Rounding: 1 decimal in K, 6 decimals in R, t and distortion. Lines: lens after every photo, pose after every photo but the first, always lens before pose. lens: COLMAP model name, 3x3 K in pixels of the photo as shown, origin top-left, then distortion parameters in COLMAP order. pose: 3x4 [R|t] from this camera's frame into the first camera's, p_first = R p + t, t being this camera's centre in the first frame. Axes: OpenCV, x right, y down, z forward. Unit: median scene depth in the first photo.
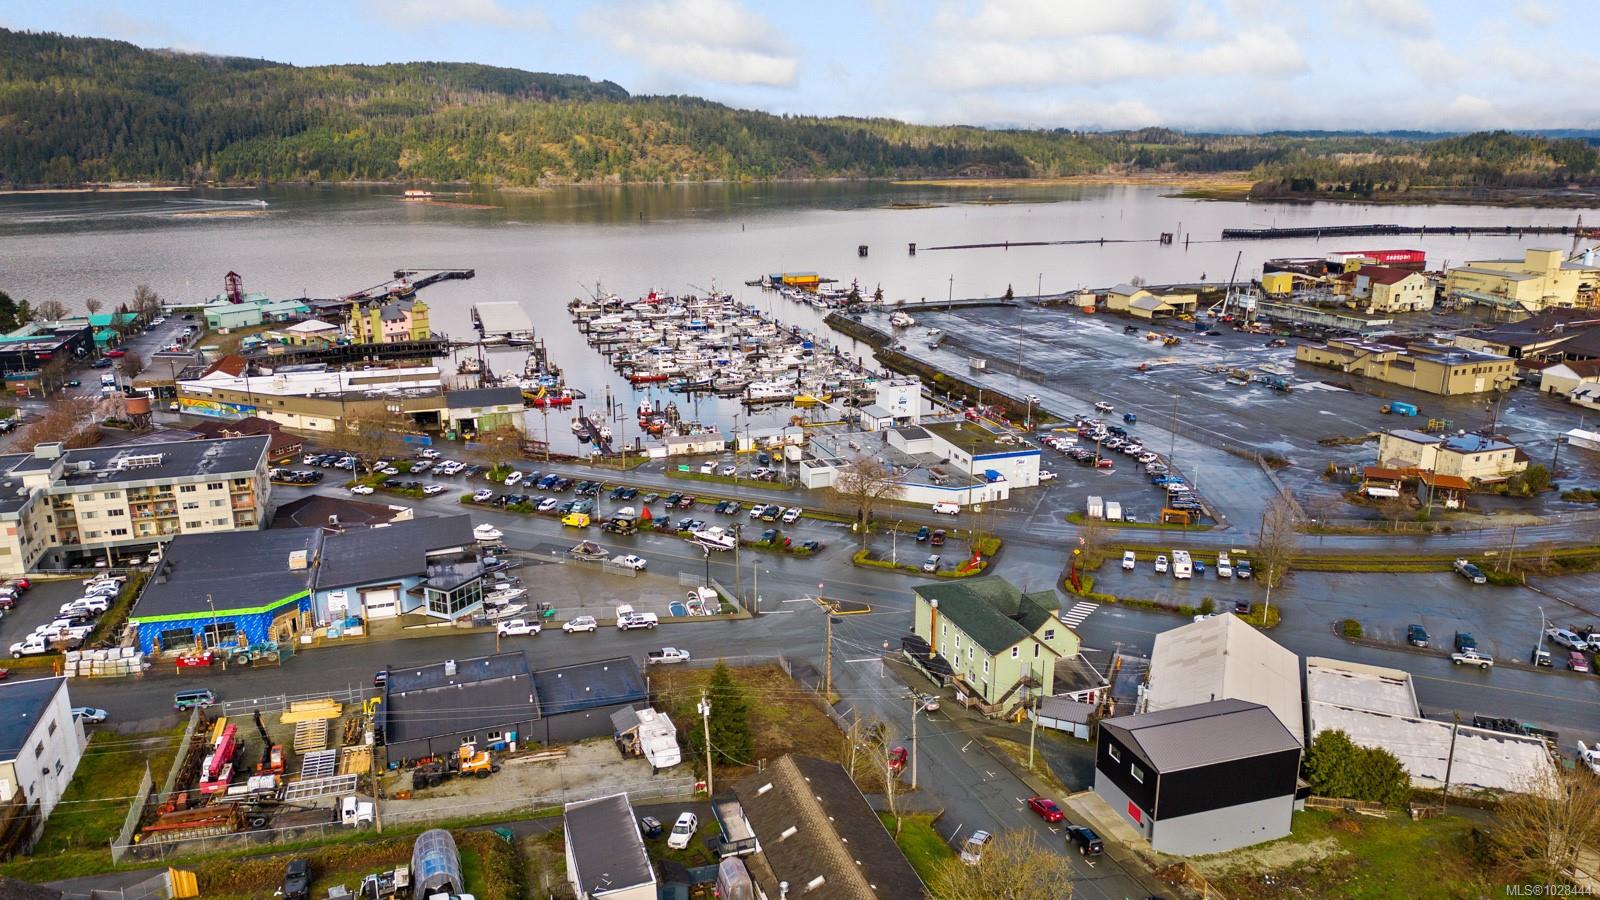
lens RADIAL K [[1132.7, 0, 800.0], [0, 1132.7, 450.0], [0, 0, 1]] dist [0.104538, -0.123280]
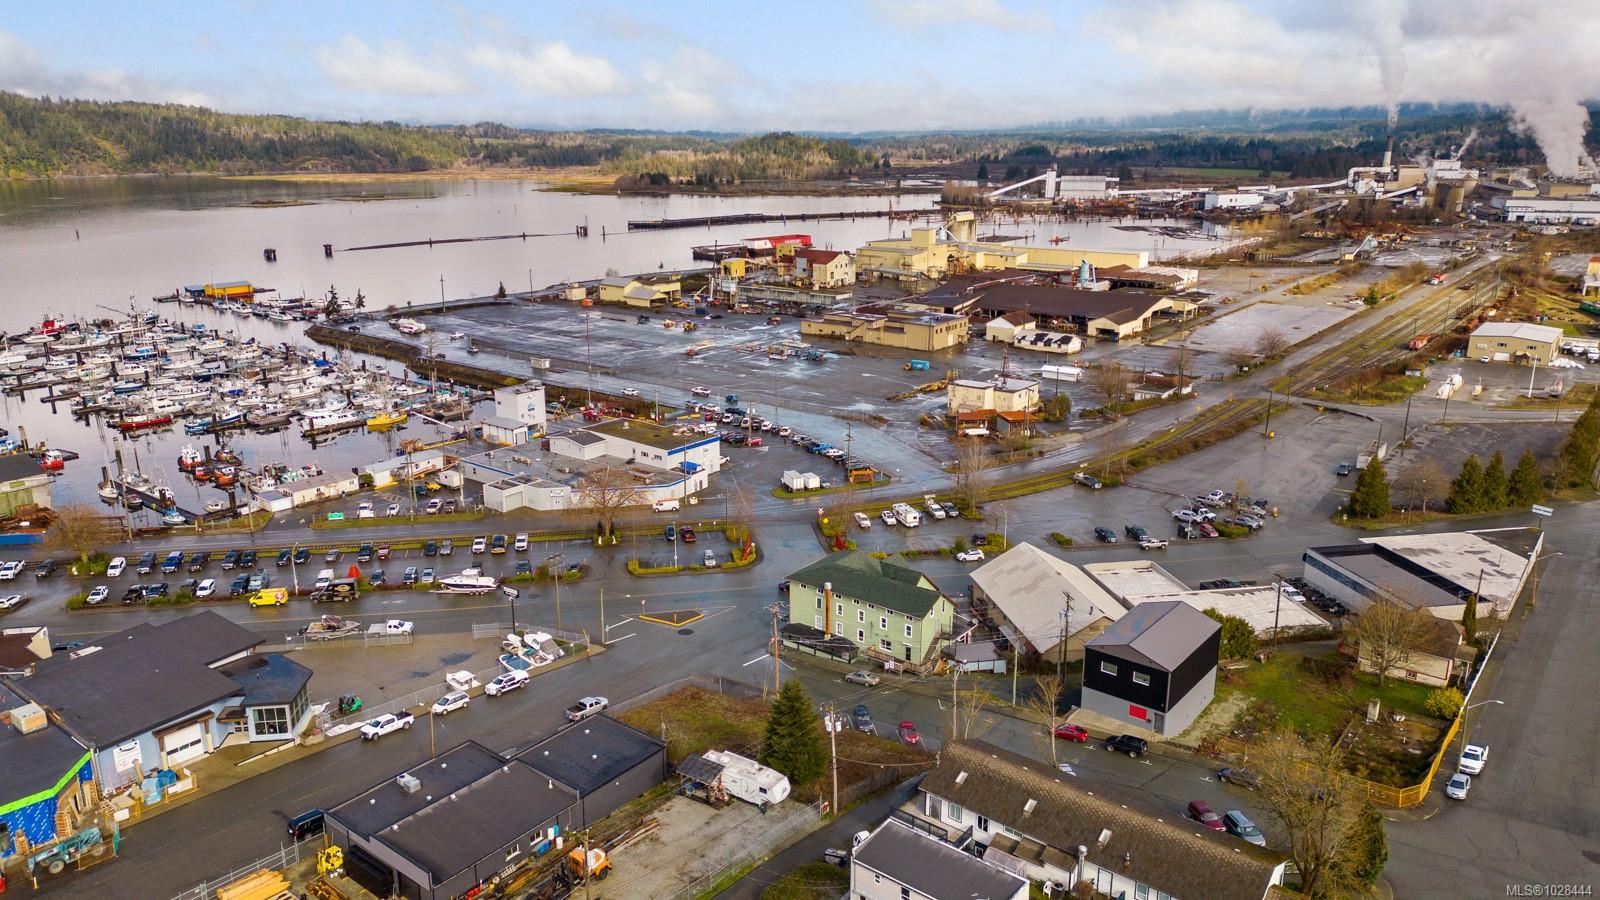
lens RADIAL K [[1132.7, 0, 800.0], [0, 1132.7, 450.0], [0, 0, 1]] dist [0.104538, -0.123280]
pose [[0.832705, -0.143687, 0.534749, -0.210569], [0.141318, 0.988911, 0.045661, -0.018198], [-0.535380, 0.037547, 0.843777, 0.069141]]
